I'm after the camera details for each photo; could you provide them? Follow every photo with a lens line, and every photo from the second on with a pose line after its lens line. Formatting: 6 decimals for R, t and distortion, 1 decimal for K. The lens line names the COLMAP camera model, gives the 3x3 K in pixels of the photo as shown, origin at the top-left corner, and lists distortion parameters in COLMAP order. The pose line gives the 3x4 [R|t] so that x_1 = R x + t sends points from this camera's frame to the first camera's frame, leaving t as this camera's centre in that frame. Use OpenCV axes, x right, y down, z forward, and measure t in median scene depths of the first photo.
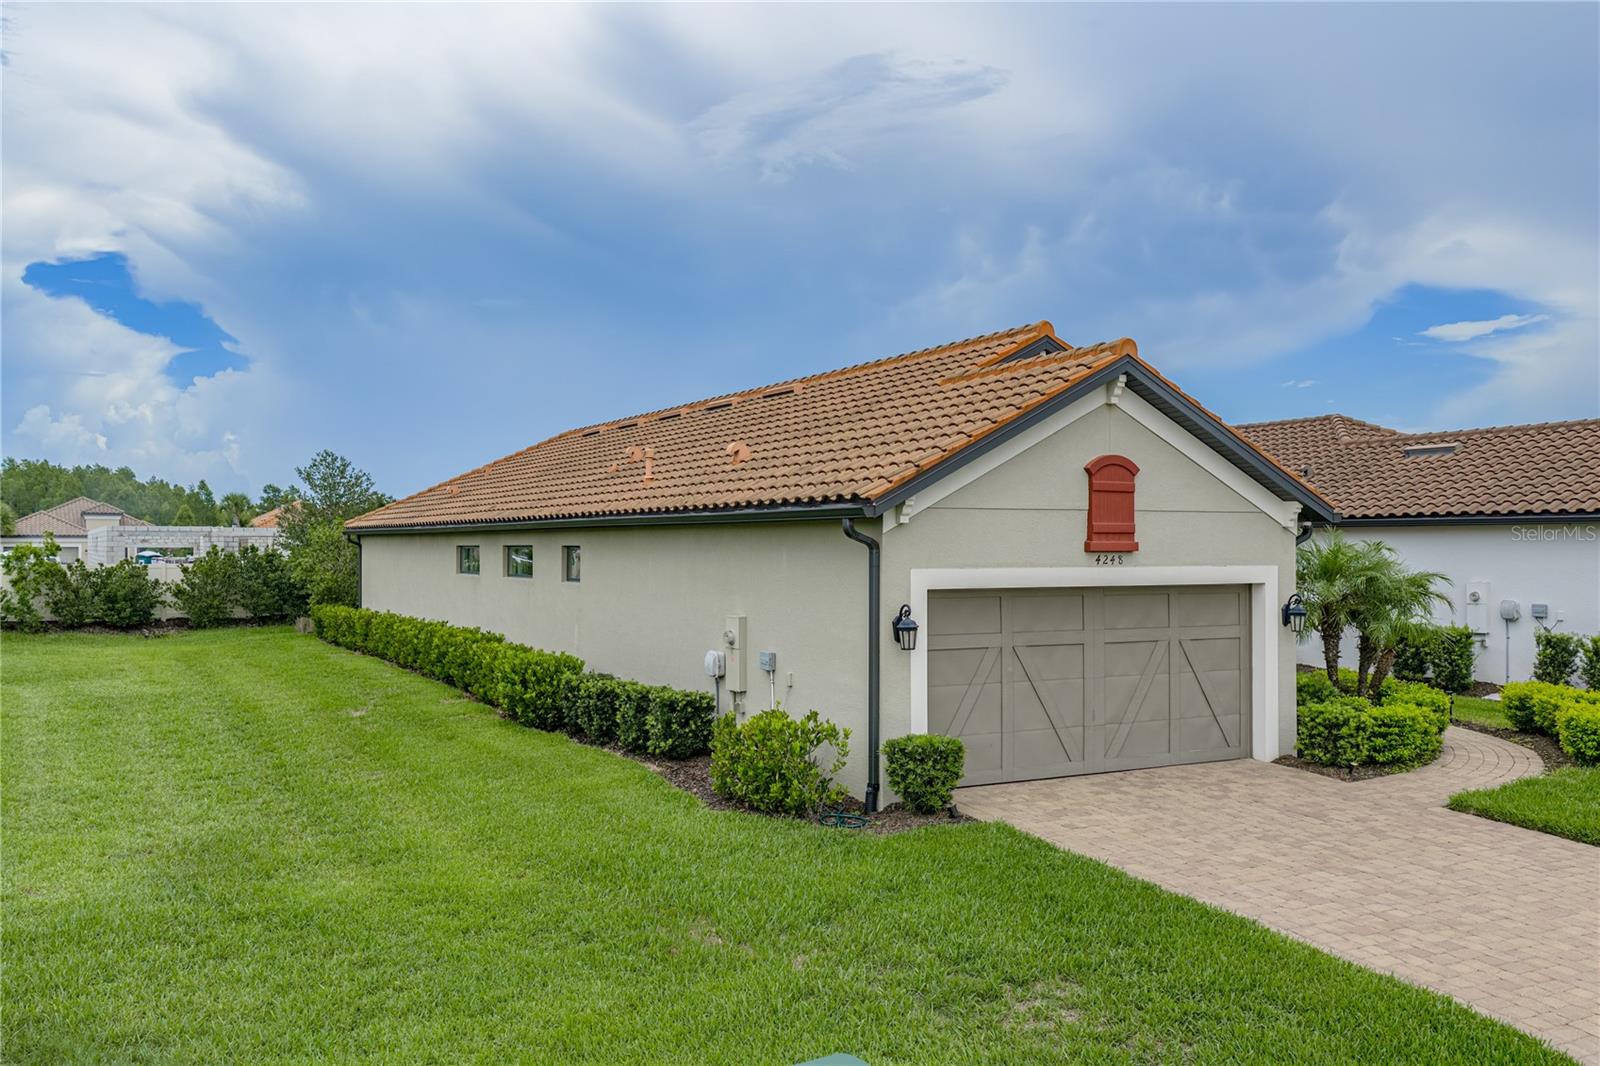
lens RADIAL K [[1327.9, 0, 800.0], [0, 1327.9, 533.0], [0, 0, 1]] dist [0.031924, -0.007301]
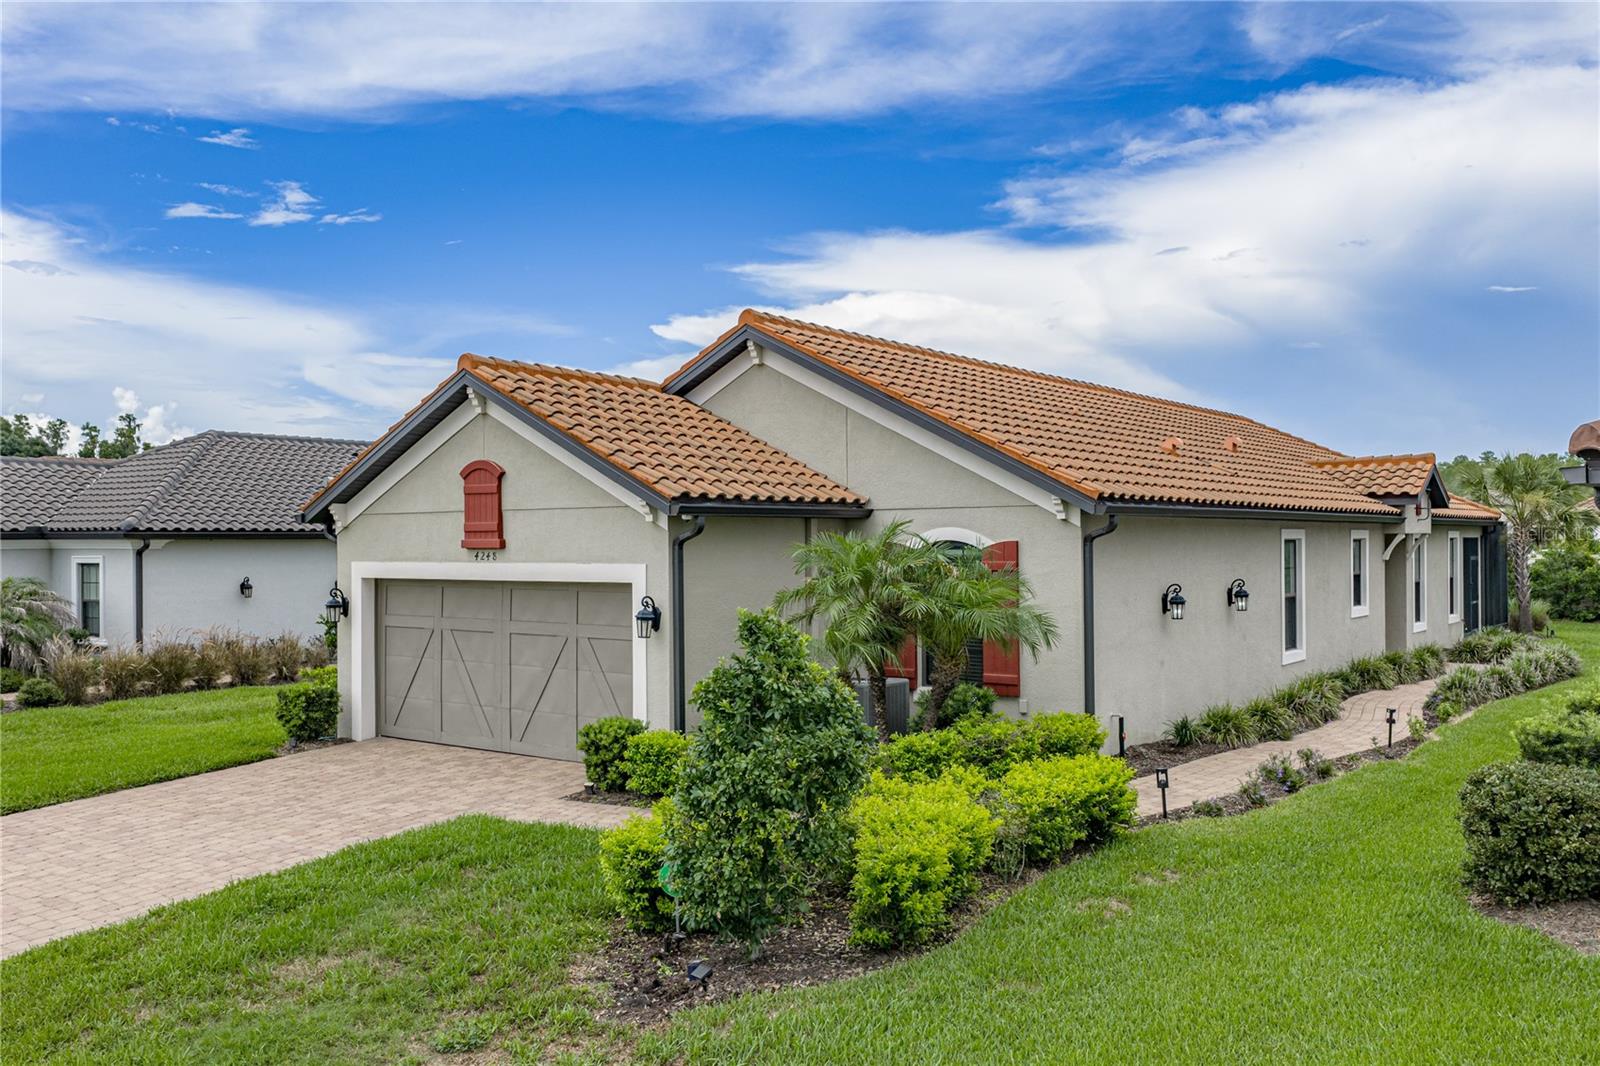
lens RADIAL K [[1333.9, 0, 839.2], [0, 1333.9, 537.3], [0, 0, 1]] dist [0.104724, -0.086205]
pose [[0.425505, -0.003682, -0.904948, 1.236903], [0.013795, 0.999902, 0.002419, 0.005535], [0.904851, -0.013513, 0.425514, 0.725372]]
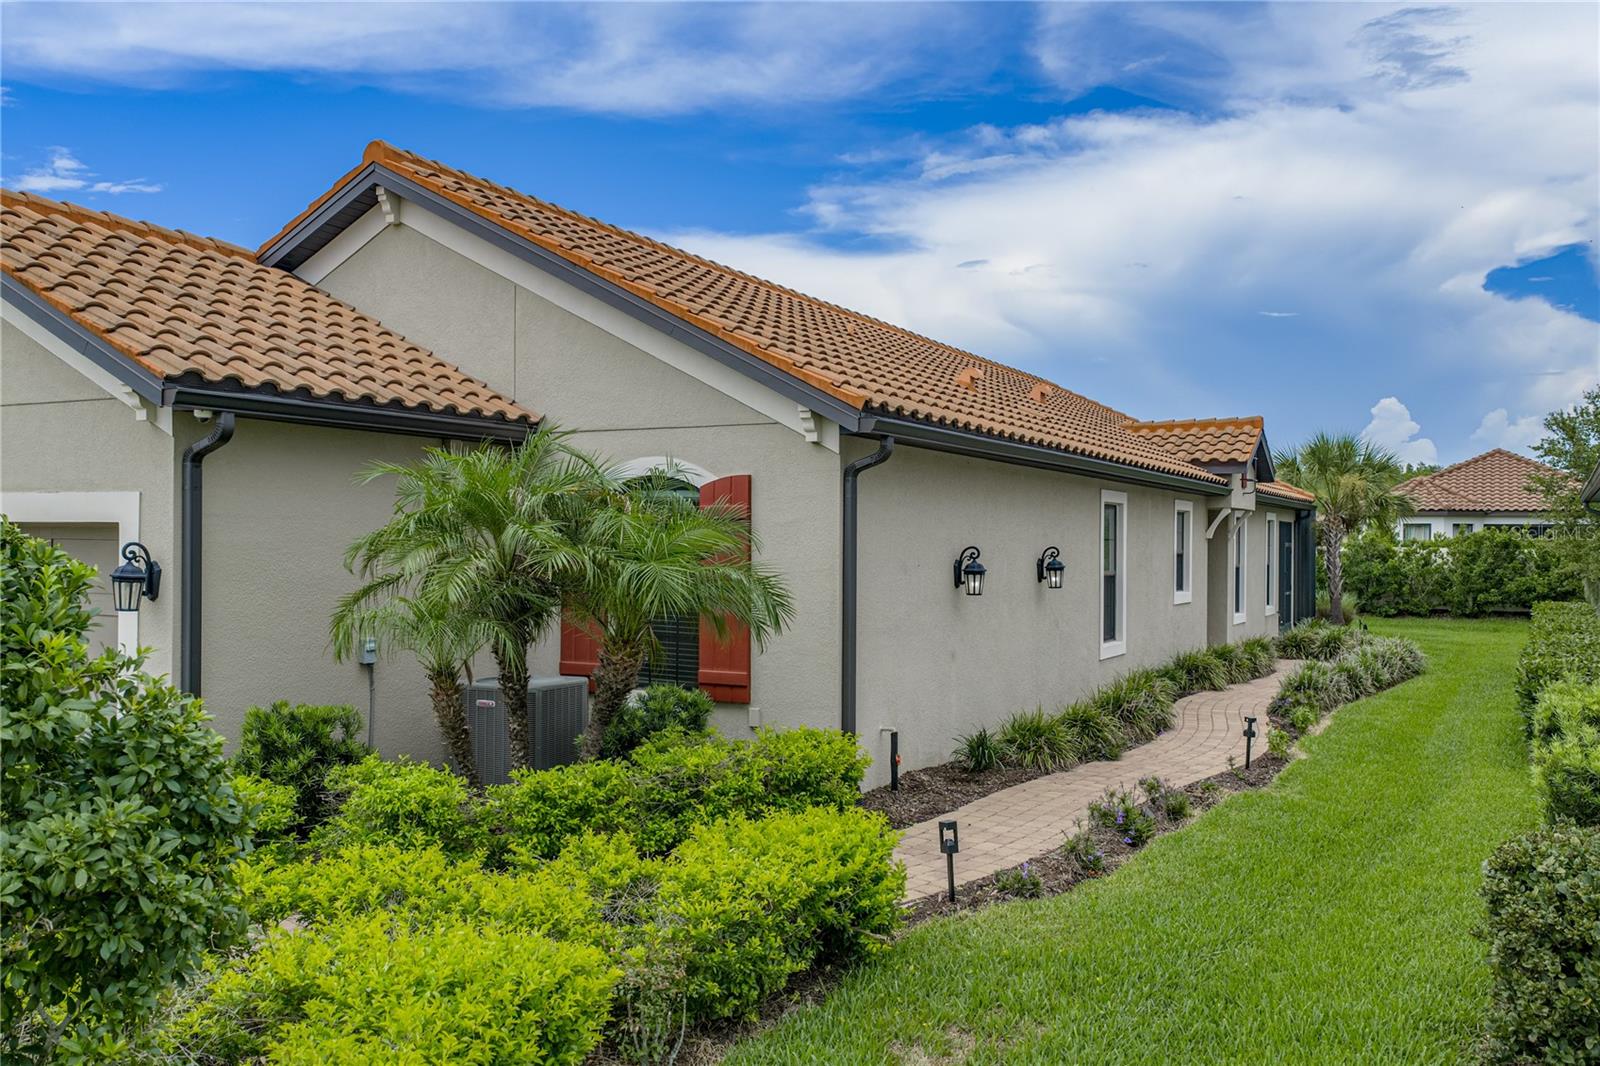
lens RADIAL K [[1327.9, 0, 800.0], [0, 1327.9, 533.0], [0, 0, 1]] dist [0.031924, -0.007301]
pose [[0.530089, 0.001117, -0.847941, 0.981103], [-0.002283, 0.999997, -0.000110, 0.041383], [0.847939, 0.001995, 0.530090, 0.930660]]
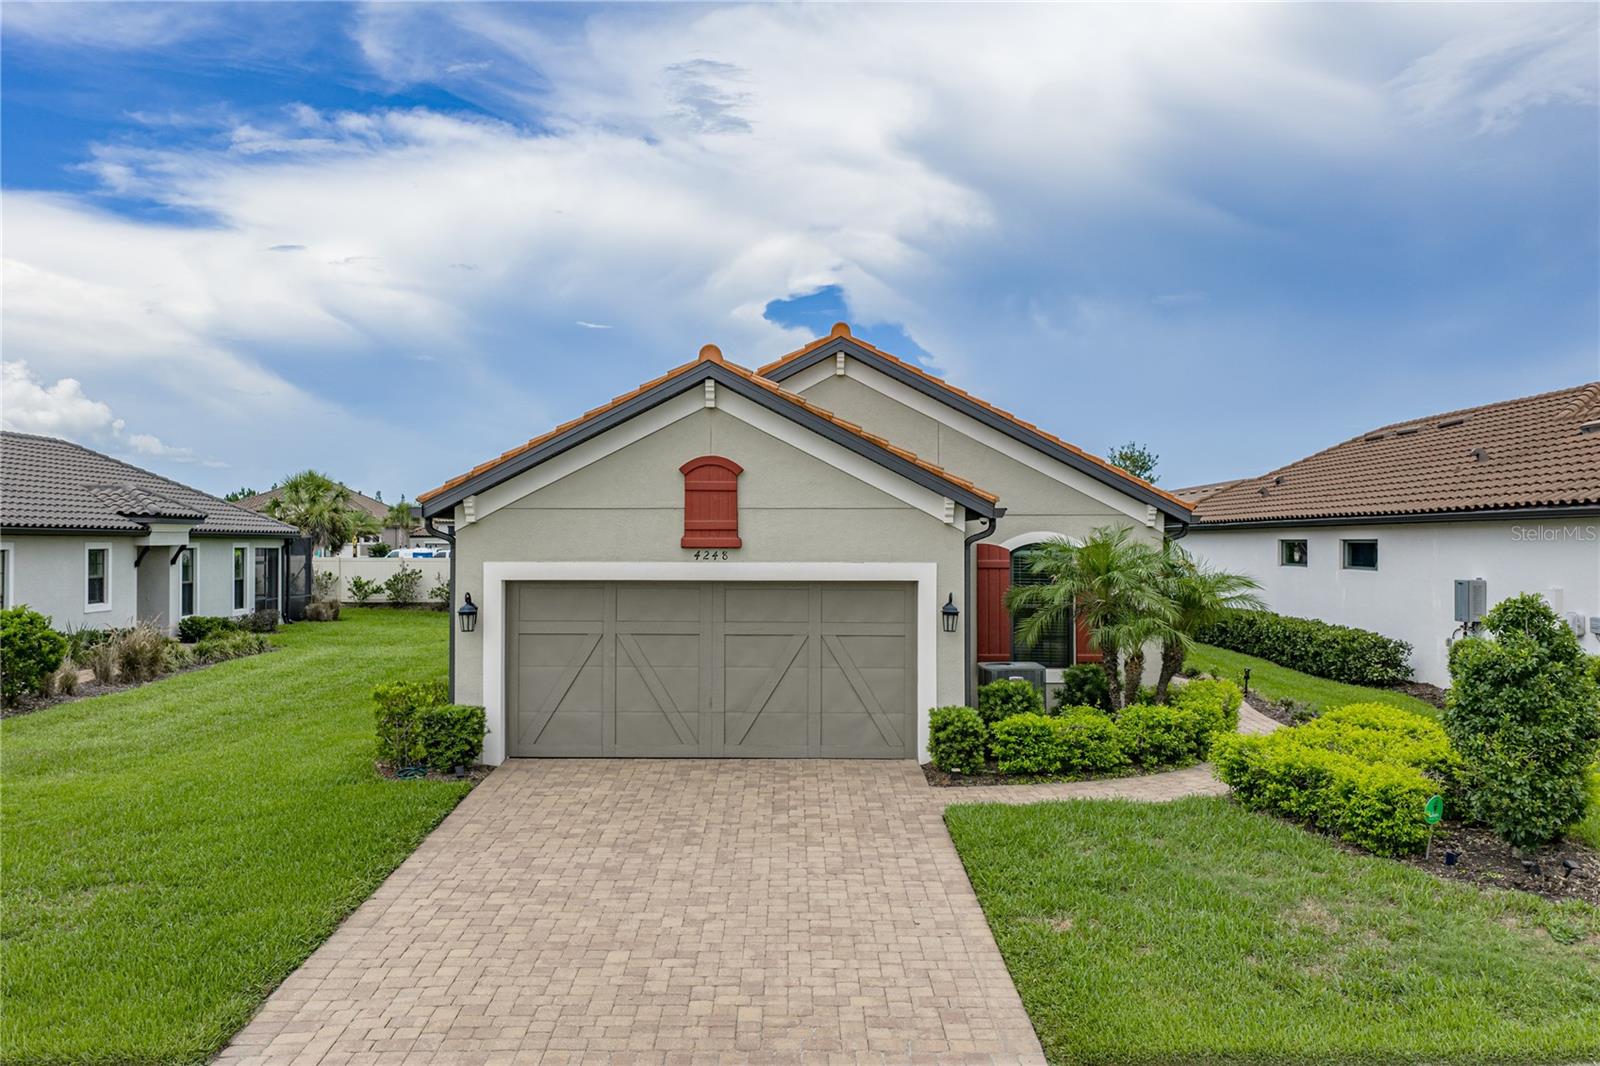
lens RADIAL K [[1327.9, 0, 800.0], [0, 1327.9, 533.0], [0, 0, 1]] dist [0.031924, -0.007301]
pose [[0.874360, -0.002578, -0.485270, 0.735757], [0.003118, 0.999995, 0.000304, 0.001900], [0.485267, -0.001779, 0.874364, 0.103890]]
